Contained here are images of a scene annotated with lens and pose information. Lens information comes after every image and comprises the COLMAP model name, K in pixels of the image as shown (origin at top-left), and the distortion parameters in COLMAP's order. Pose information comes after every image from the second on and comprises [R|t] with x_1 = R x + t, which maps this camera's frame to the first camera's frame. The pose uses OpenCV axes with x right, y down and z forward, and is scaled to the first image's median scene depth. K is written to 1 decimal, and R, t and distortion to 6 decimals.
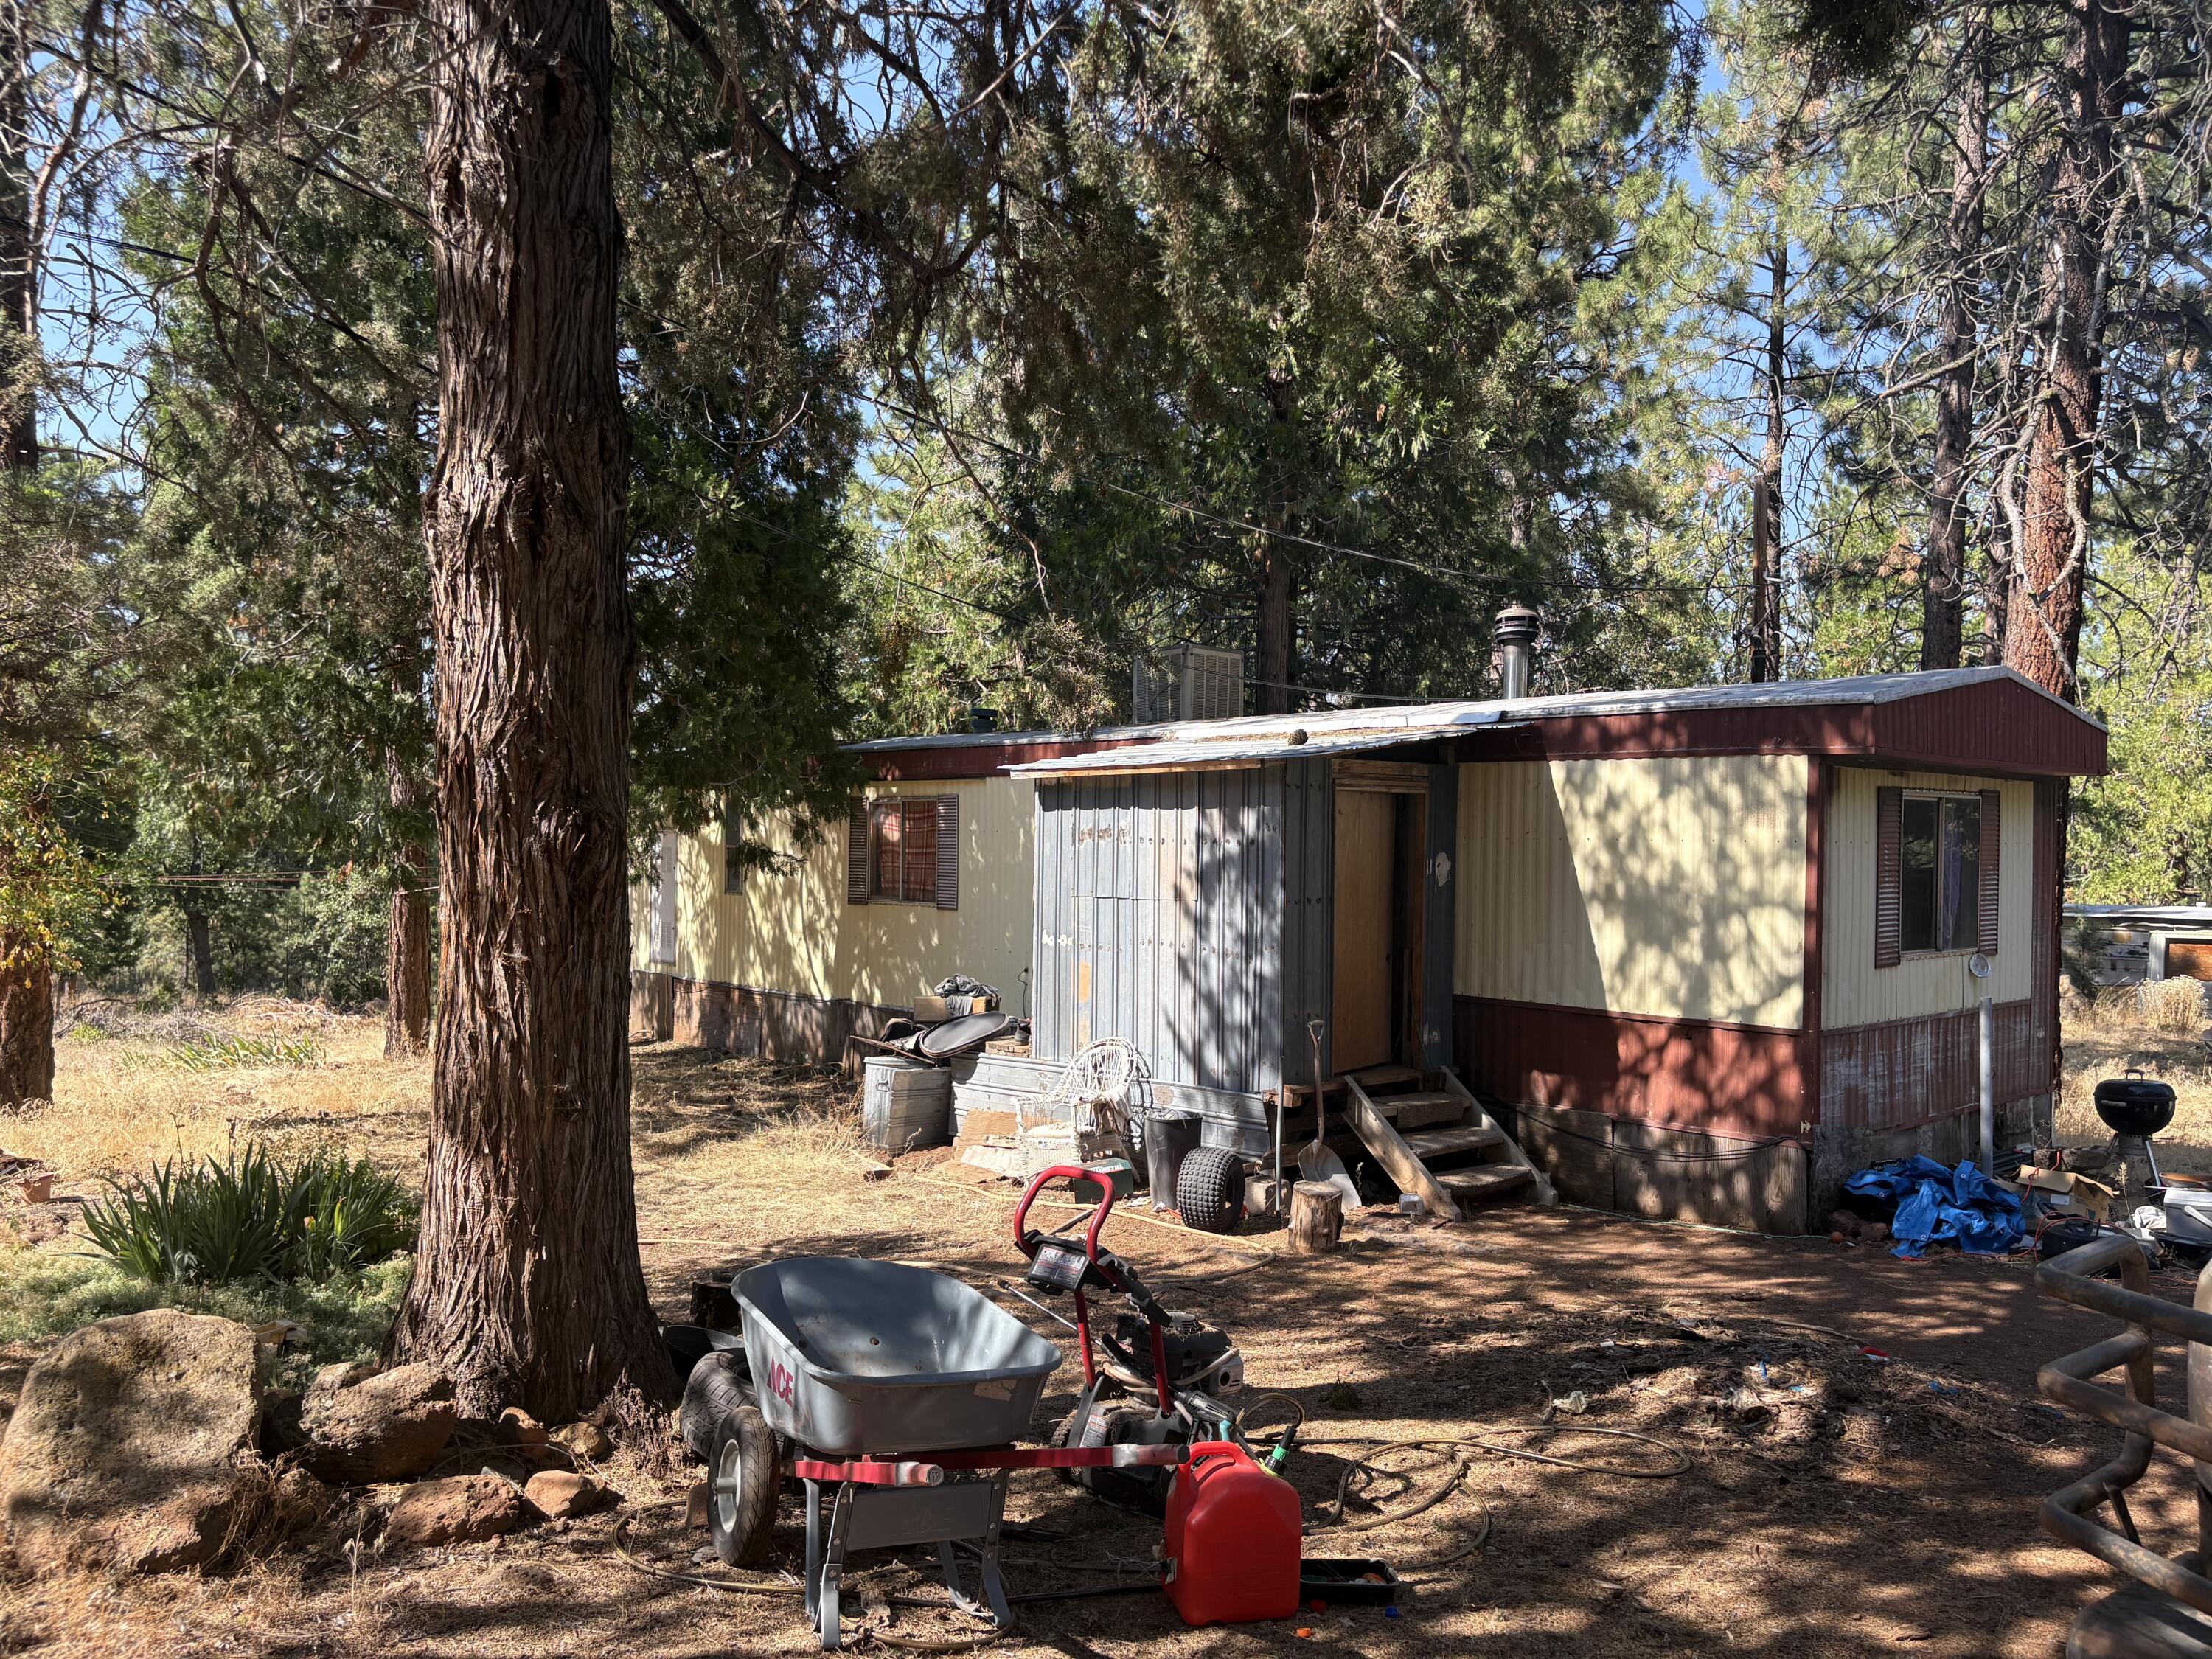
lens RADIAL K [[1669.4, 0, 1103.7], [0, 1669.4, 817.5], [0, 0, 1]] dist [0.070320, -0.075231]
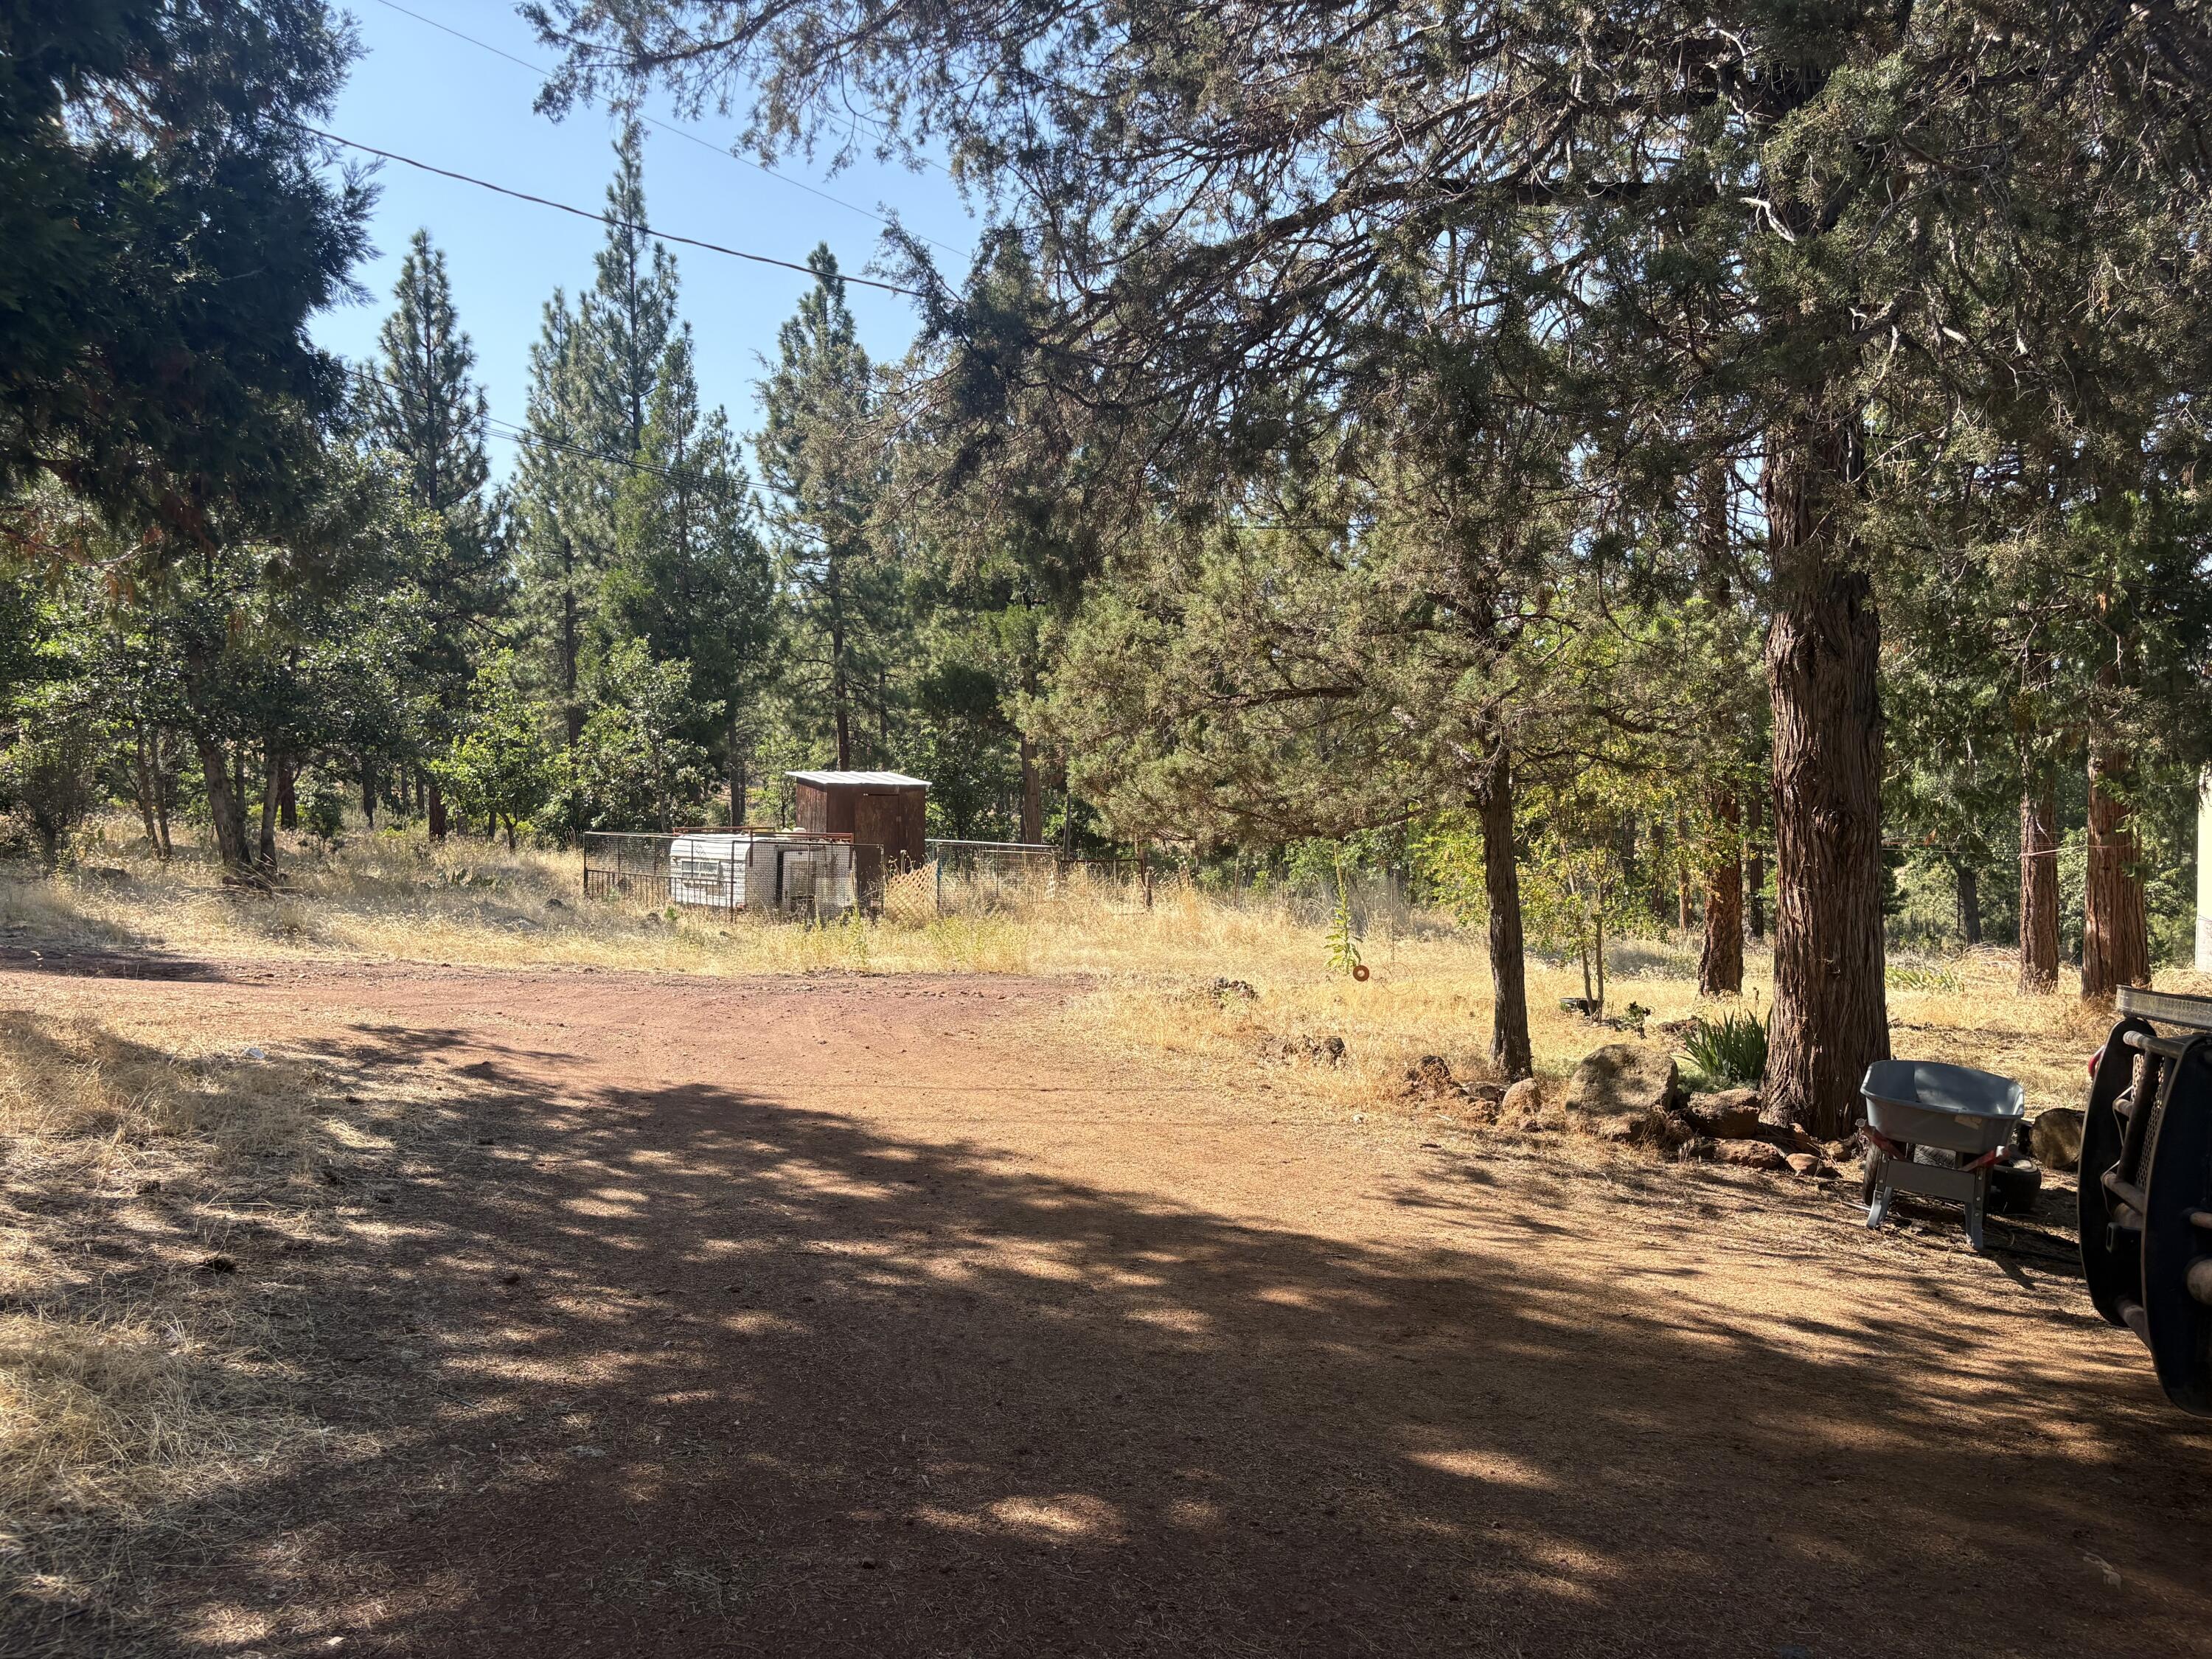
lens RADIAL K [[1669.4, 0, 1103.7], [0, 1669.4, 817.5], [0, 0, 1]] dist [0.070320, -0.075231]
pose [[0.551876, 0.008839, -0.833880, 0.859661], [0.011369, 0.999771, 0.018122, -0.044747], [0.833849, -0.019482, 0.551649, -0.748705]]
